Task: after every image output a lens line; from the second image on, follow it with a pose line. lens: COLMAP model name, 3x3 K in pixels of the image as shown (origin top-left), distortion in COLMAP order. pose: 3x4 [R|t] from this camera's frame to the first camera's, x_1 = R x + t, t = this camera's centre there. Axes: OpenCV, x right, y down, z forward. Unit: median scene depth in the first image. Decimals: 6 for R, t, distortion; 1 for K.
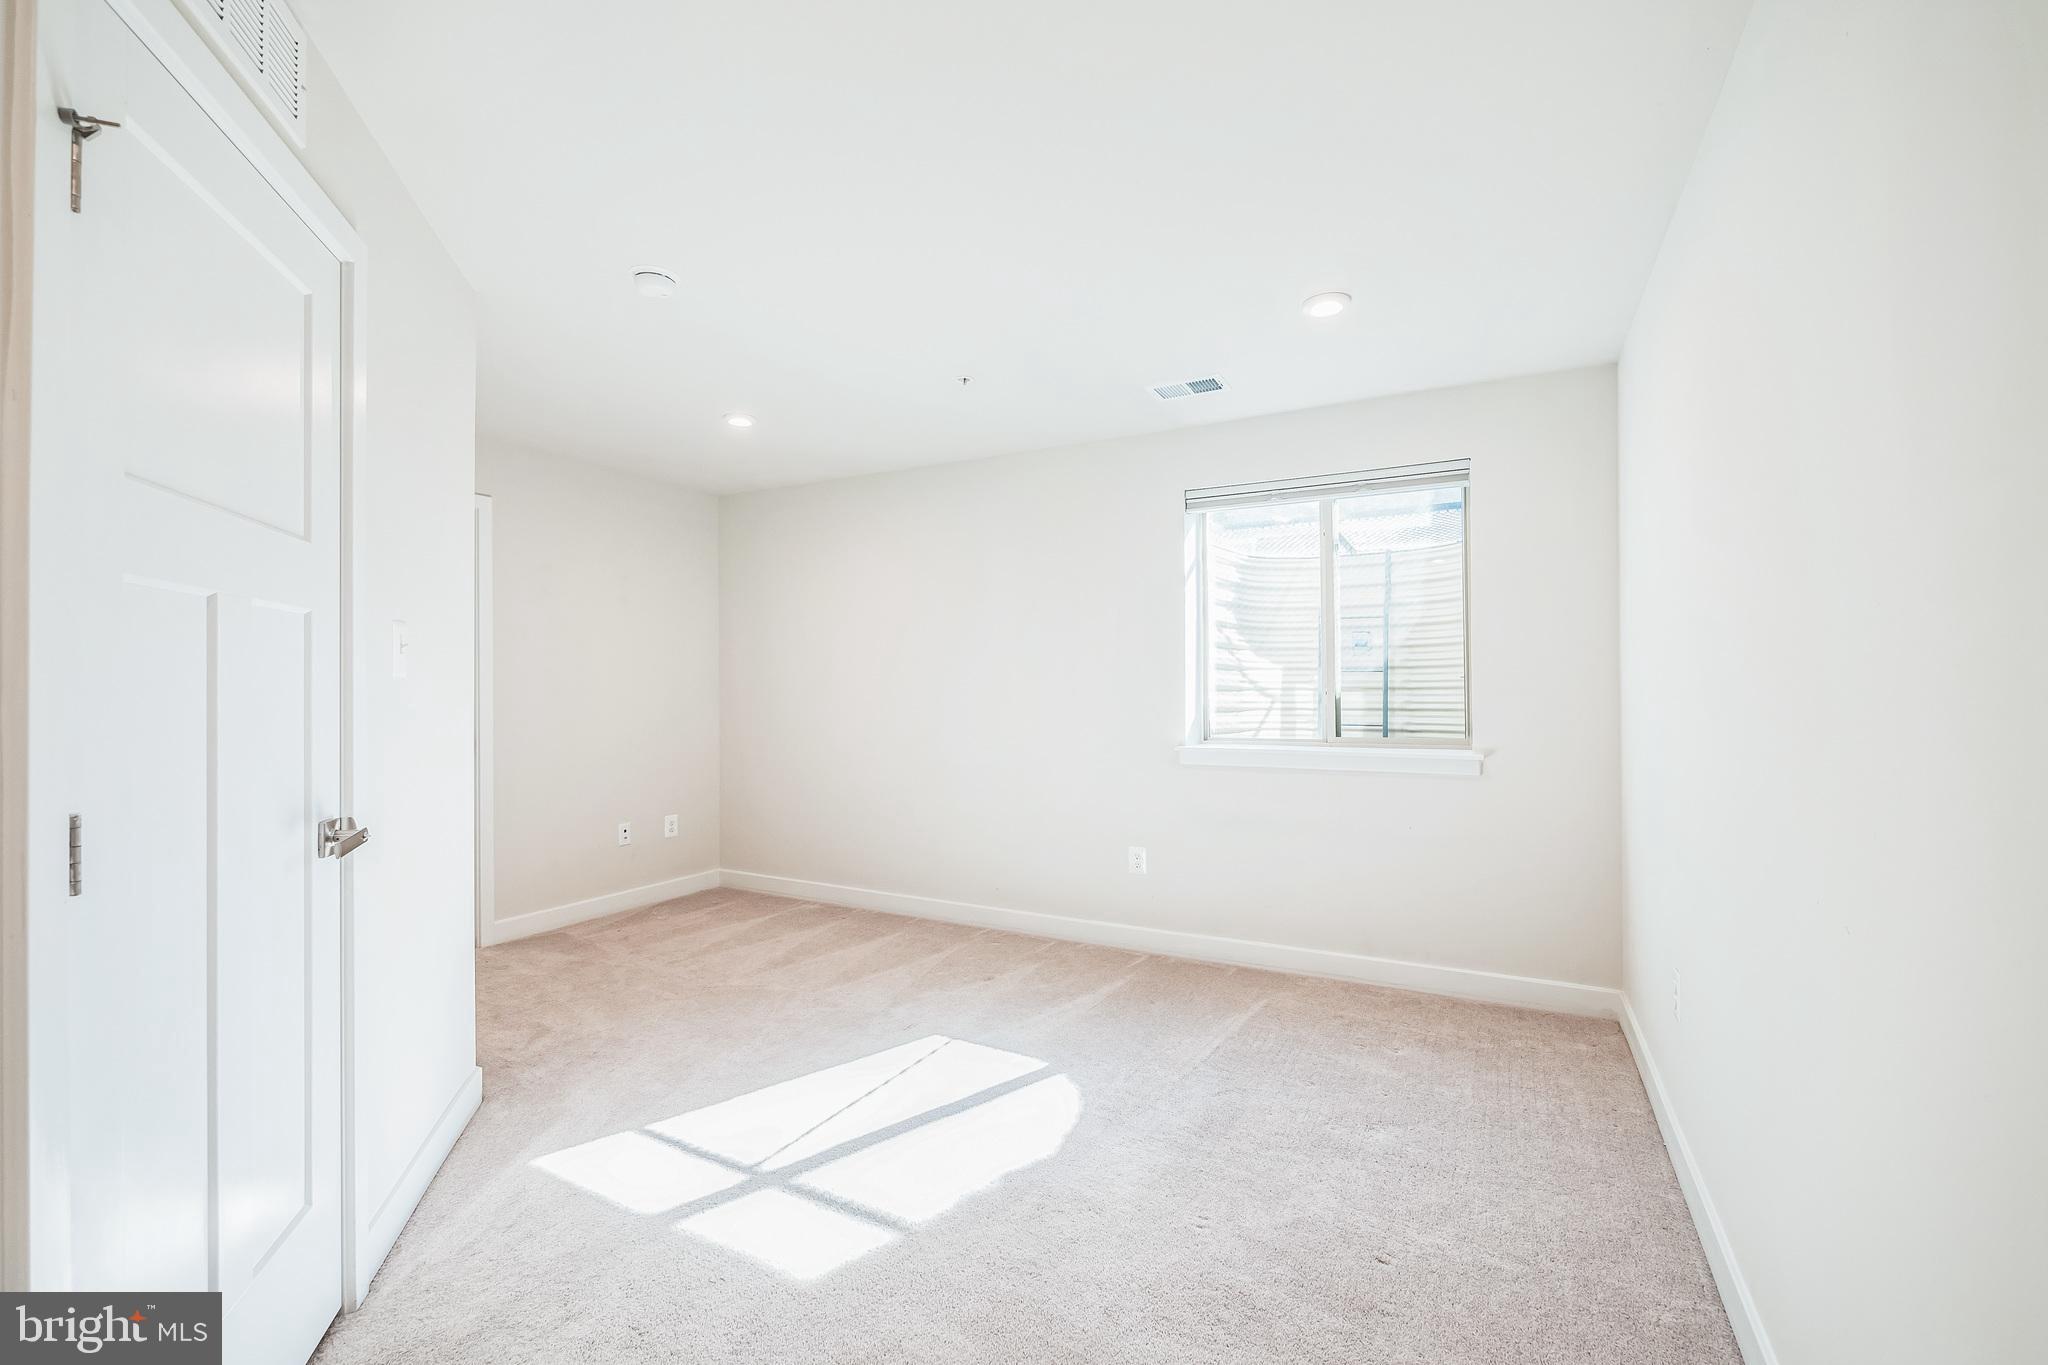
lens RADIAL K [[864.2, 0, 1021.5], [0, 864.2, 686.0], [0, 0, 1]] dist [-0.003516, -0.000541]
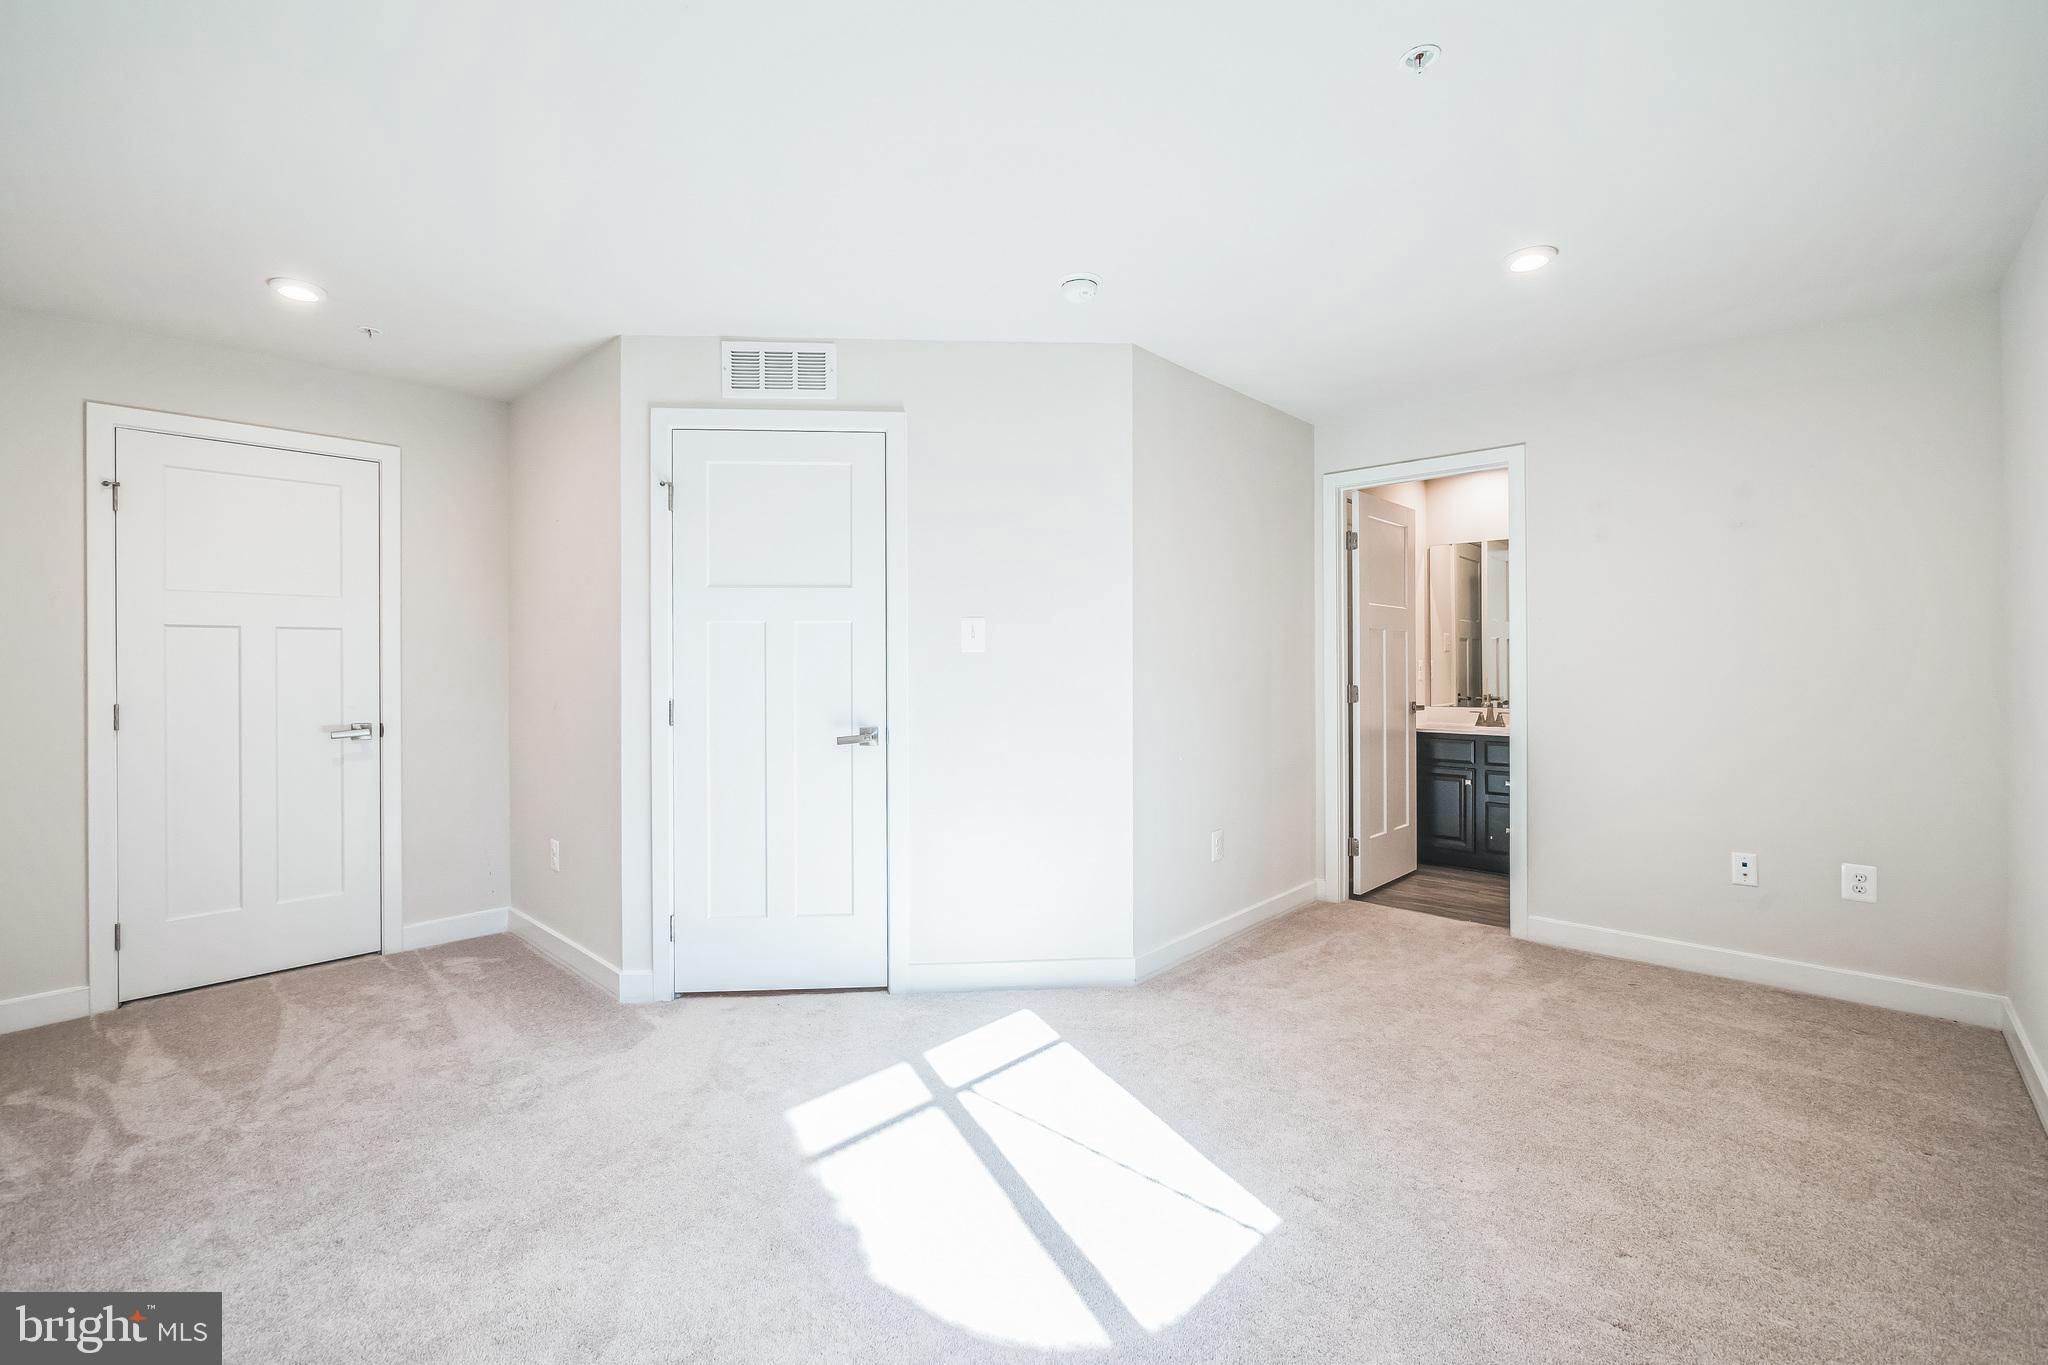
lens RADIAL K [[864.2, 0, 1021.6], [0, 864.2, 671.7], [0, 0, 1]] dist [-0.003516, -0.000541]
pose [[-0.263746, 0.008987, -0.964550, 0.433149], [0.012604, 0.999903, 0.005870, 0.005673], [0.964510, -0.010609, -0.263834, 0.791485]]
